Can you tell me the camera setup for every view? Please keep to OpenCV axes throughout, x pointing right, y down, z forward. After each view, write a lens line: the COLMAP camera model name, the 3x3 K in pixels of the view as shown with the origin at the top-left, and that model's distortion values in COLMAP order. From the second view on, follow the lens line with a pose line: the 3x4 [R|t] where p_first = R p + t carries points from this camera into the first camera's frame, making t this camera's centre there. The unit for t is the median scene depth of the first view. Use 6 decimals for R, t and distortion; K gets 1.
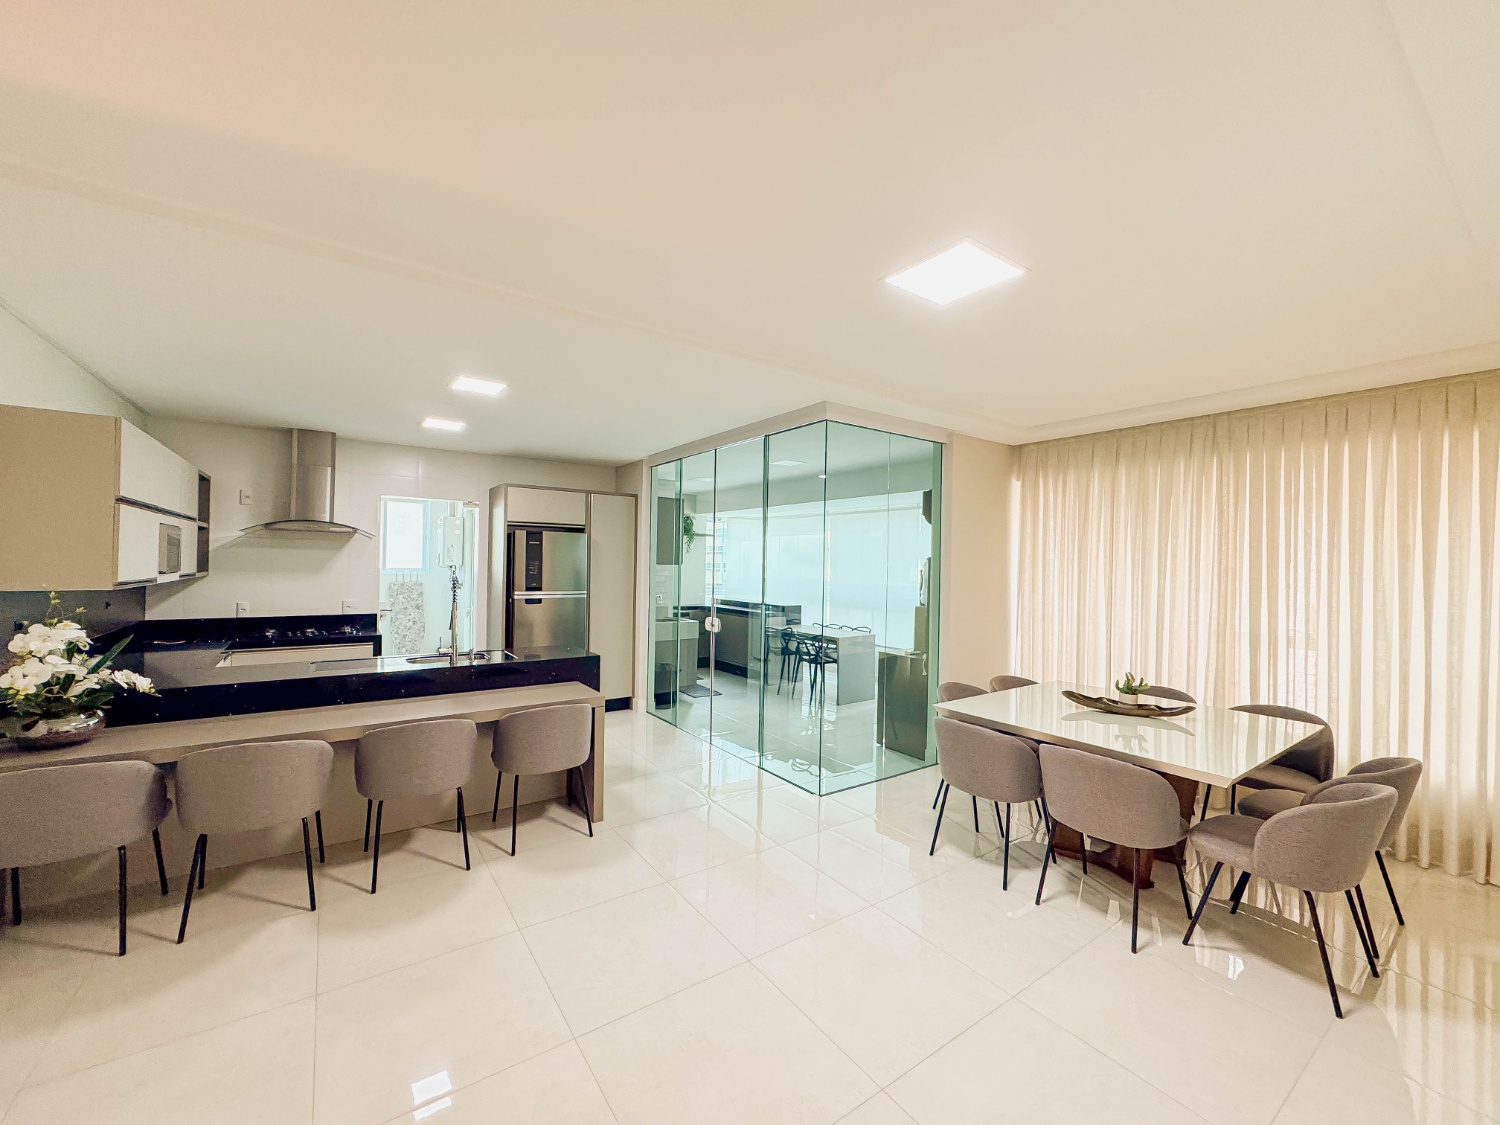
lens RADIAL K [[597.4, 0, 750.0], [0, 597.4, 562.5], [0, 0, 1]] dist [-0.003572, -0.000676]
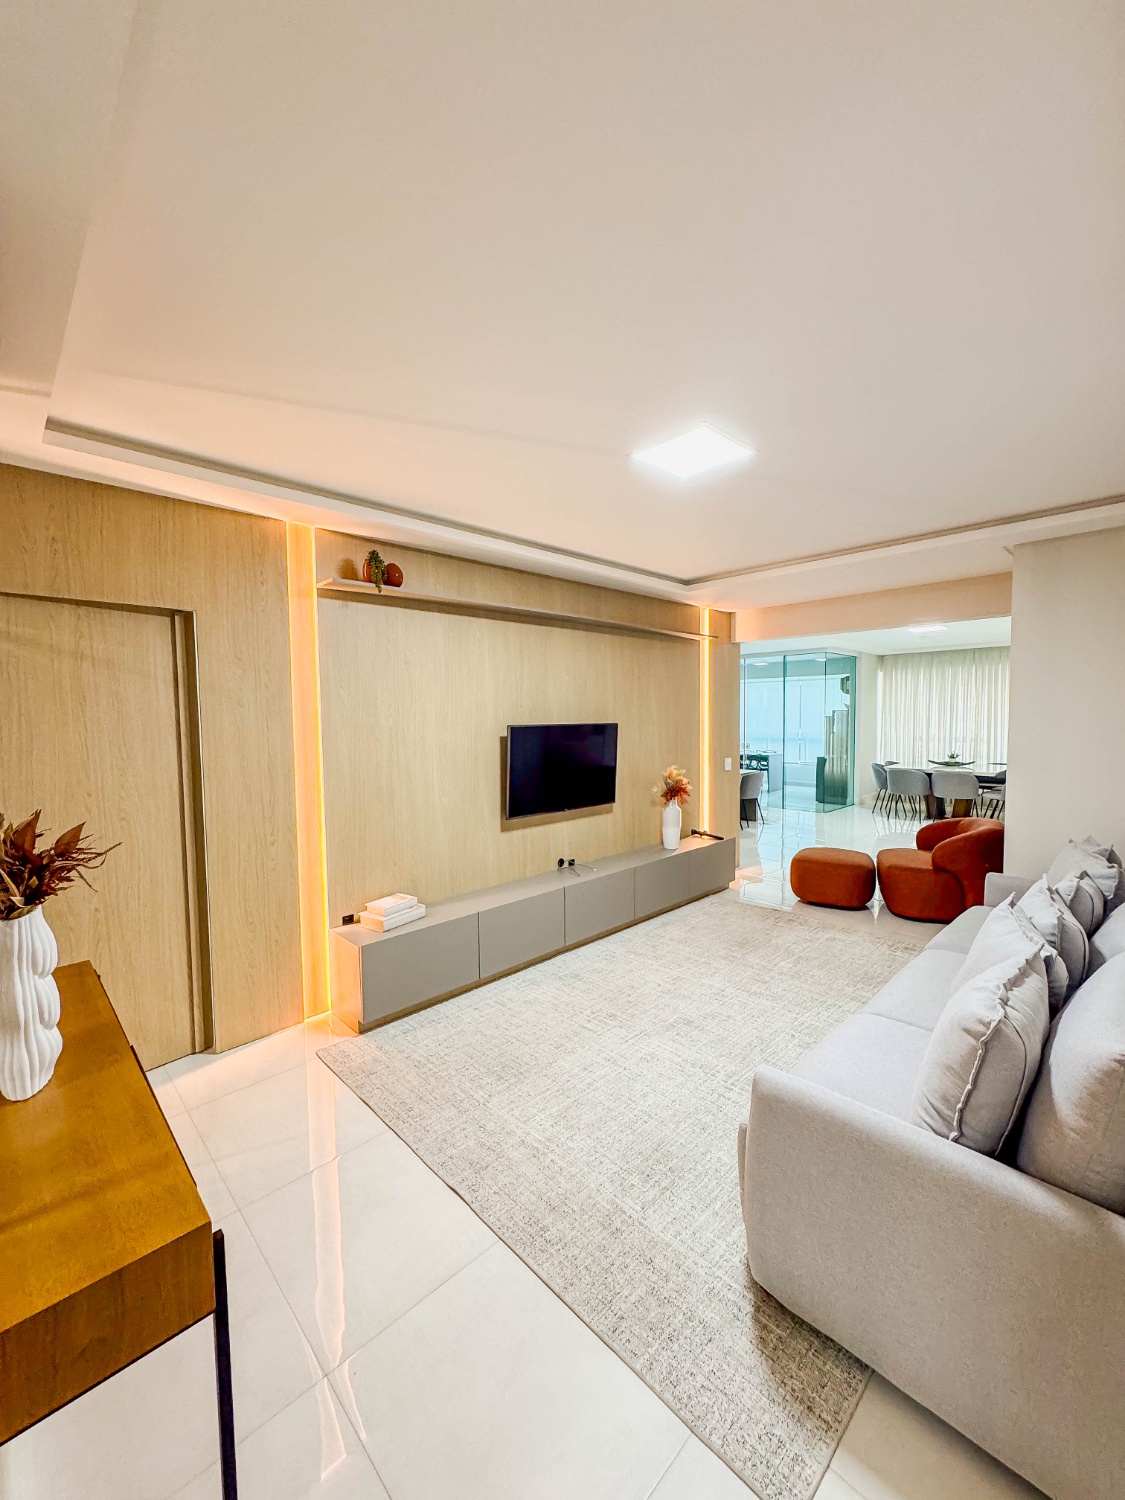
lens RADIAL K [[597.4, 0, 563.1], [0, 597.4, 749.1], [0, 0, 1]] dist [-0.003572, -0.000676]
pose [[0.987074, -0.036375, 0.156082, -1.006210], [0.027188, 0.997792, 0.060598, -0.025387], [-0.157942, -0.055571, 0.985883, -0.914265]]
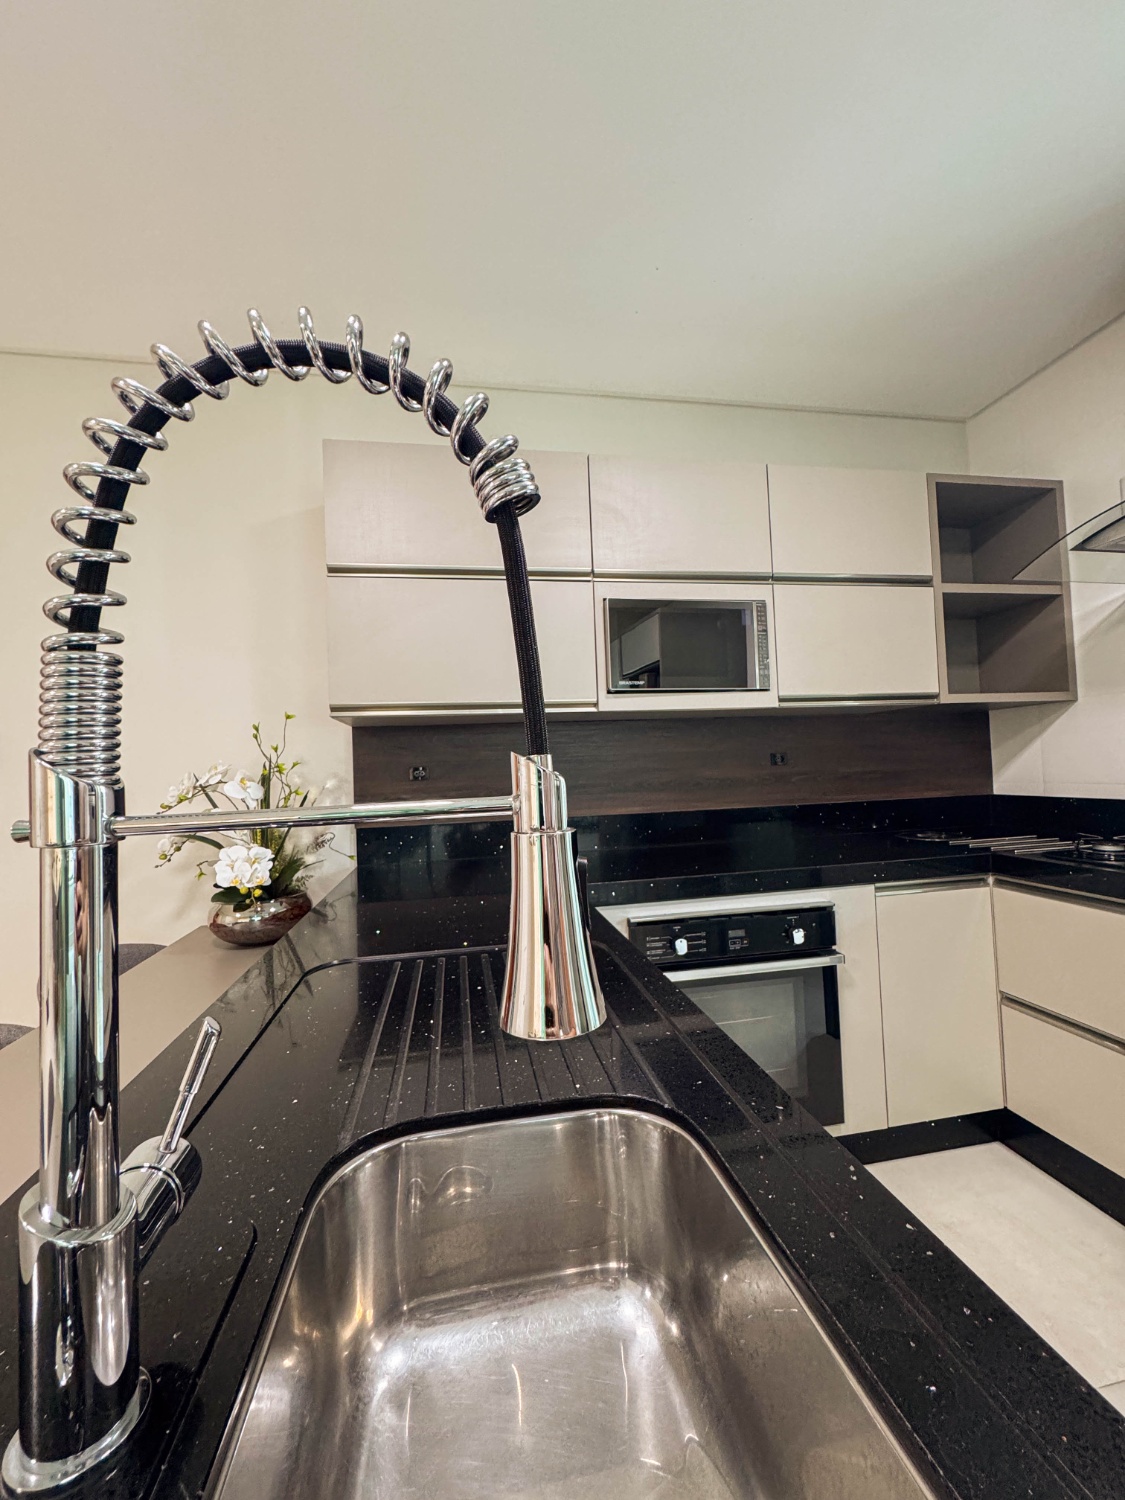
lens RADIAL K [[597.4, 0, 563.1], [0, 597.4, 749.1], [0, 0, 1]] dist [-0.003572, -0.000676]
pose [[-0.425448, -0.029324, -0.904508, -0.330540], [0.030654, 0.998434, -0.046787, 0.064076], [0.904464, -0.047632, -0.423883, 0.799890]]
